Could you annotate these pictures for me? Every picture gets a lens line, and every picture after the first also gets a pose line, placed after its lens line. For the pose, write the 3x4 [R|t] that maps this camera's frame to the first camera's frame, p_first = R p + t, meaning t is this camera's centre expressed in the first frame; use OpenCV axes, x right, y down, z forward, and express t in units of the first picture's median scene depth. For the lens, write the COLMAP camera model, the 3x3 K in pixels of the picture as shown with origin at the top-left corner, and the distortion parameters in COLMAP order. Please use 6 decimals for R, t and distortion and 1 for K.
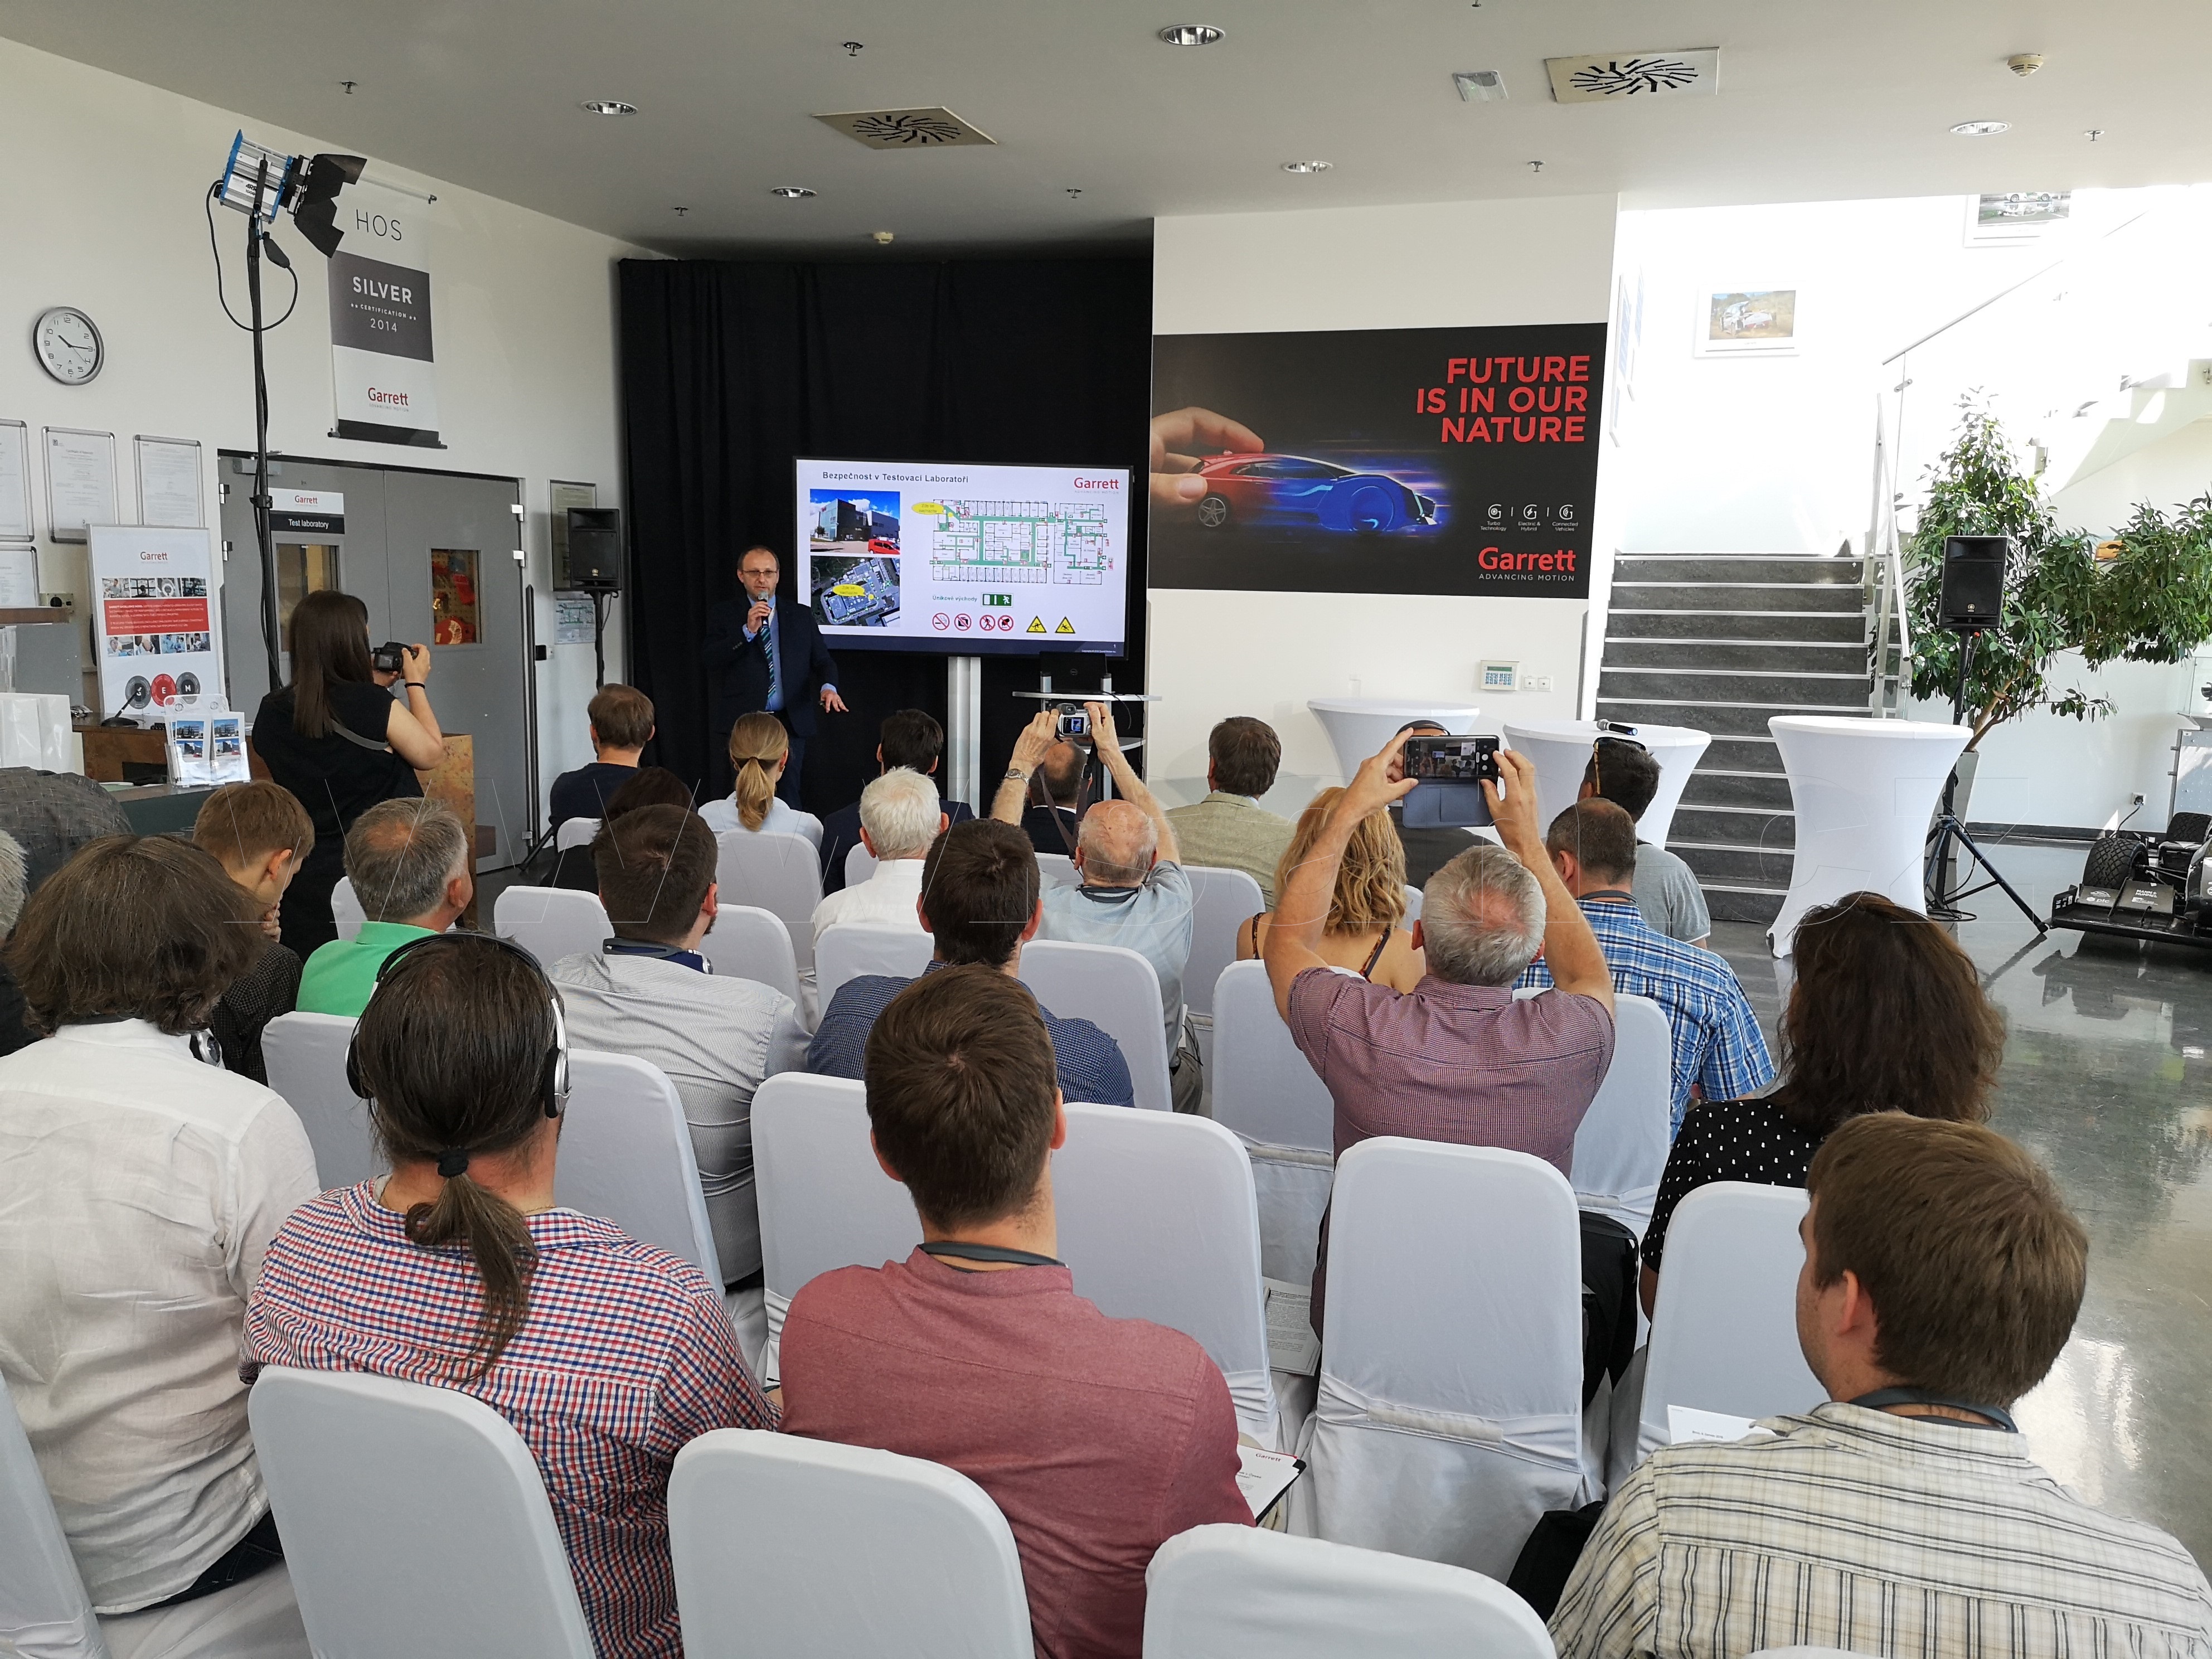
lens RADIAL K [[1725.1, 0, 1137.9], [0, 1725.1, 818.8], [0, 0, 1]] dist [0.094508, -0.118770]
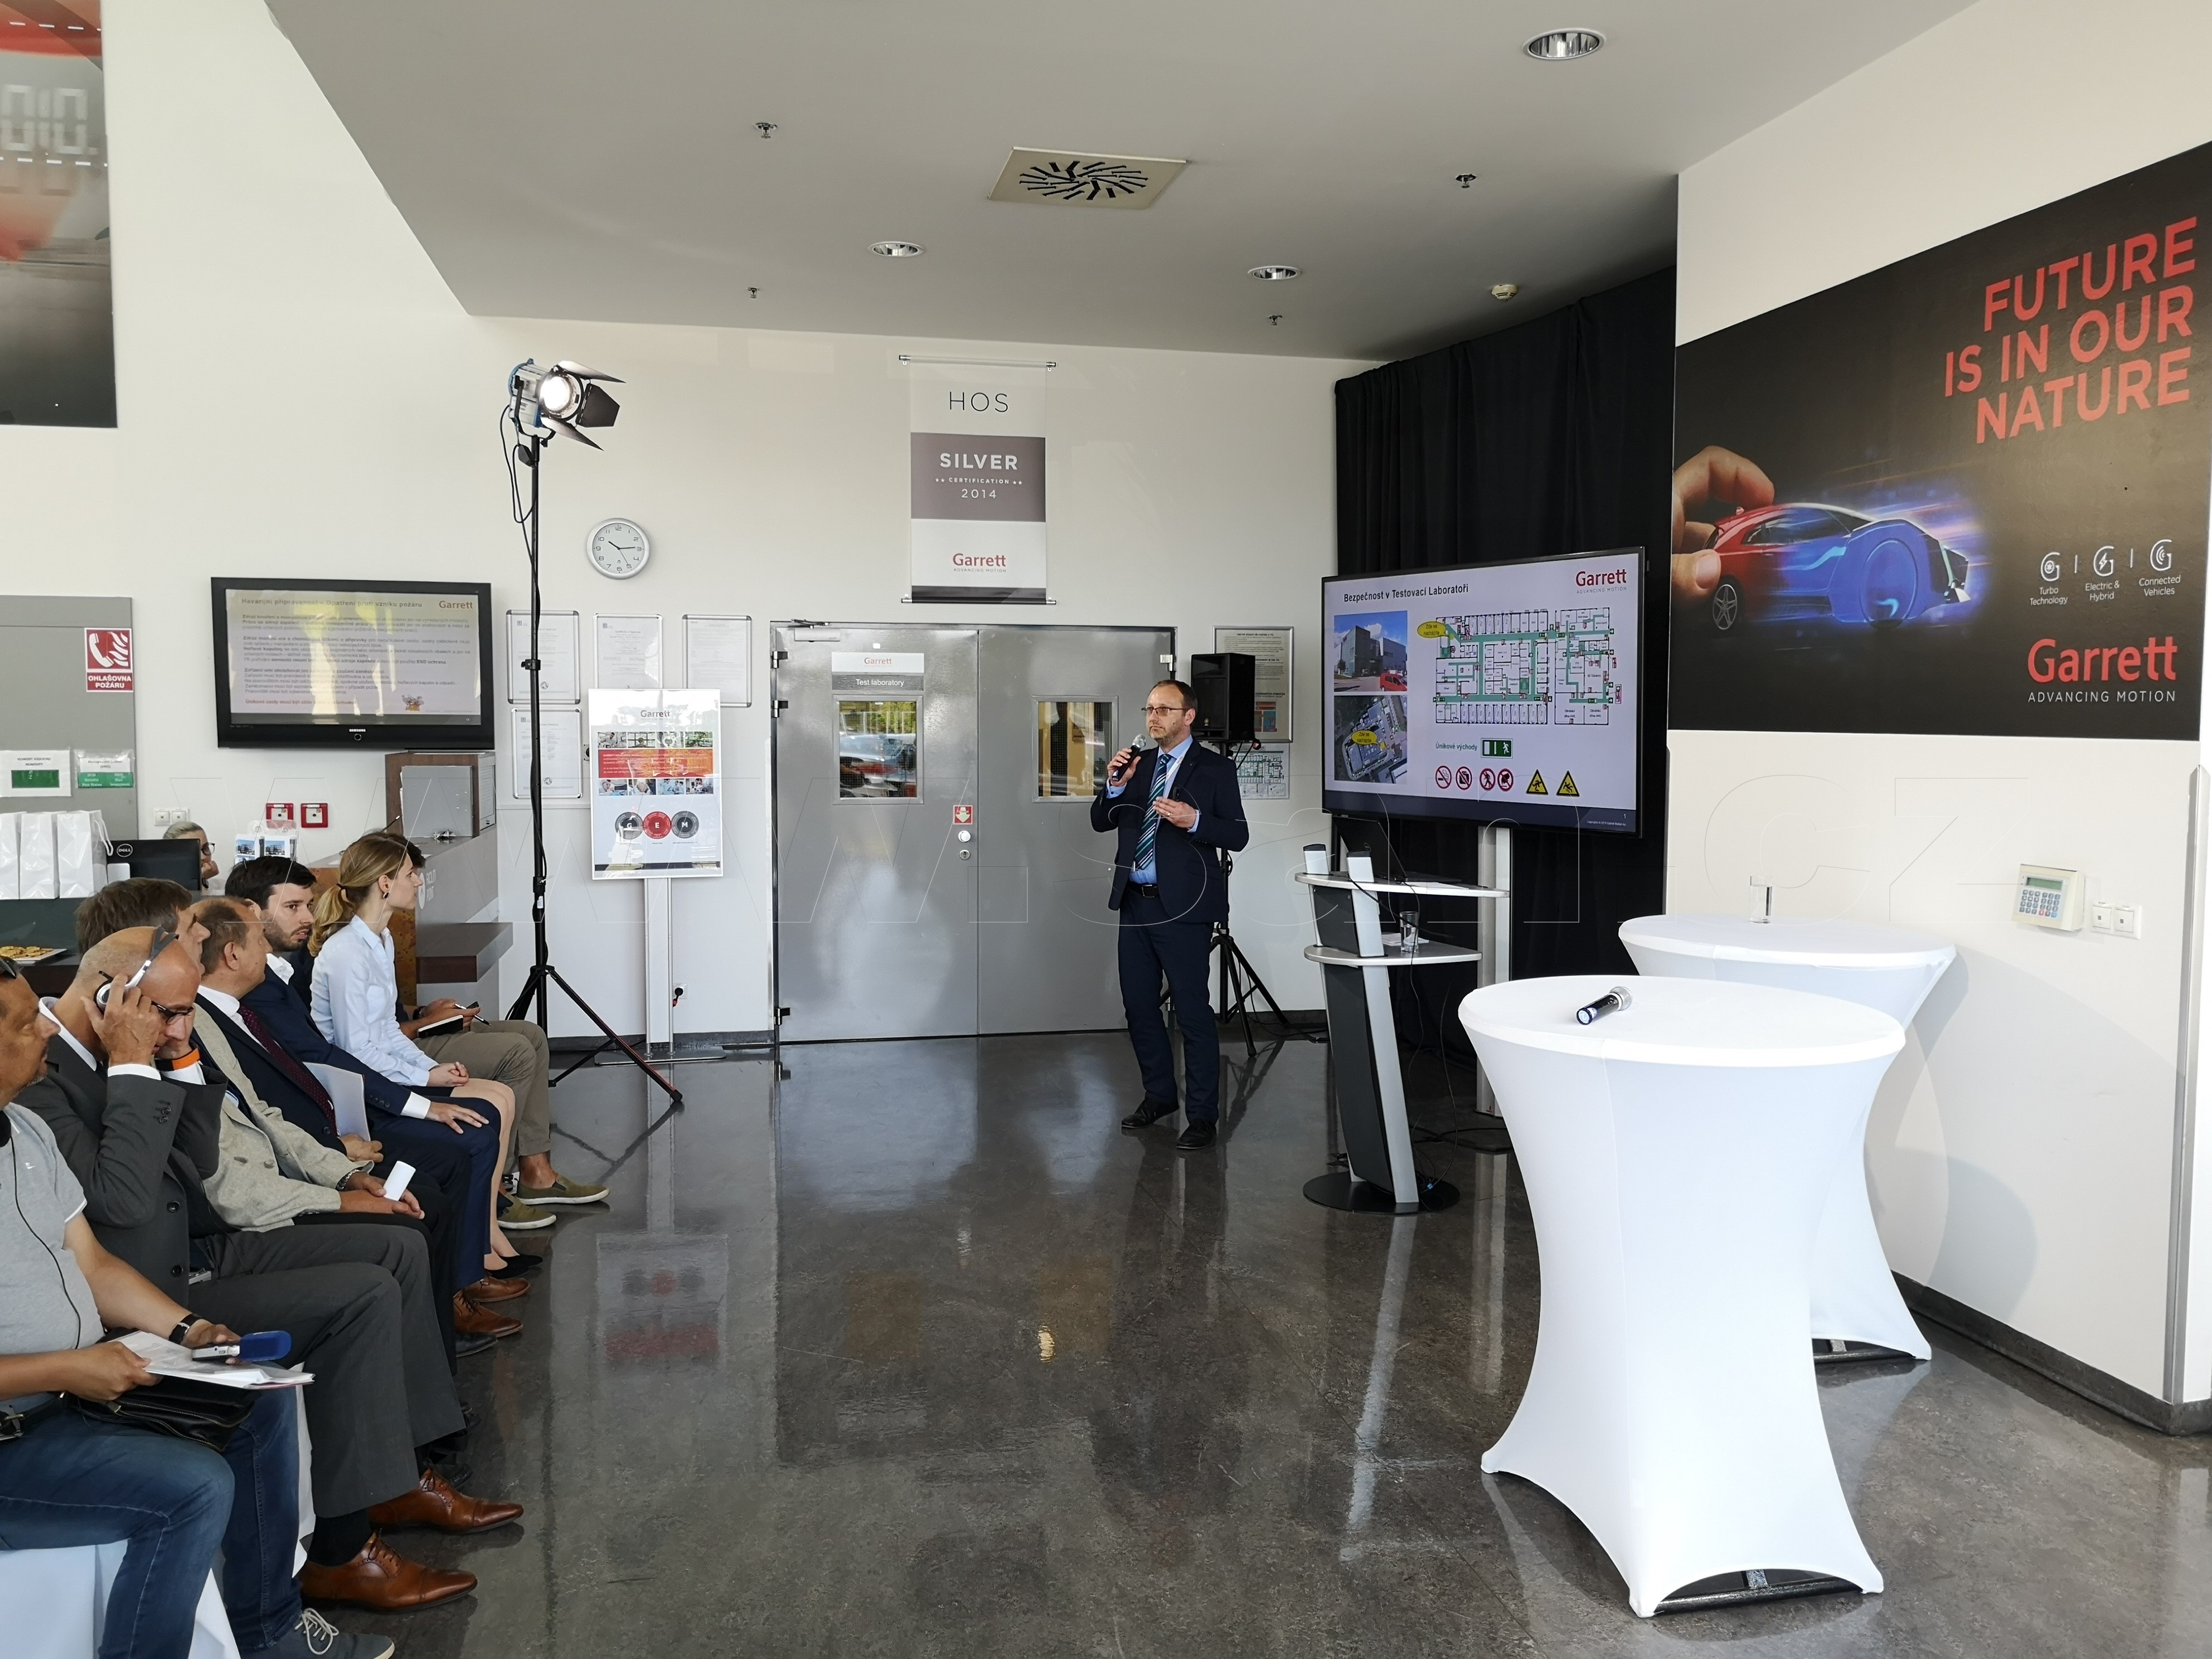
lens RADIAL K [[1767.7, 0, 1106.0], [0, 1767.7, 829.5], [0, 0, 1]] dist [-0.001976, -0.006678]
pose [[0.504198, 0.035312, -0.862866, 0.520081], [-0.113056, 0.993264, -0.025414, -0.060843], [0.856156, 0.110365, 0.504794, 0.537256]]
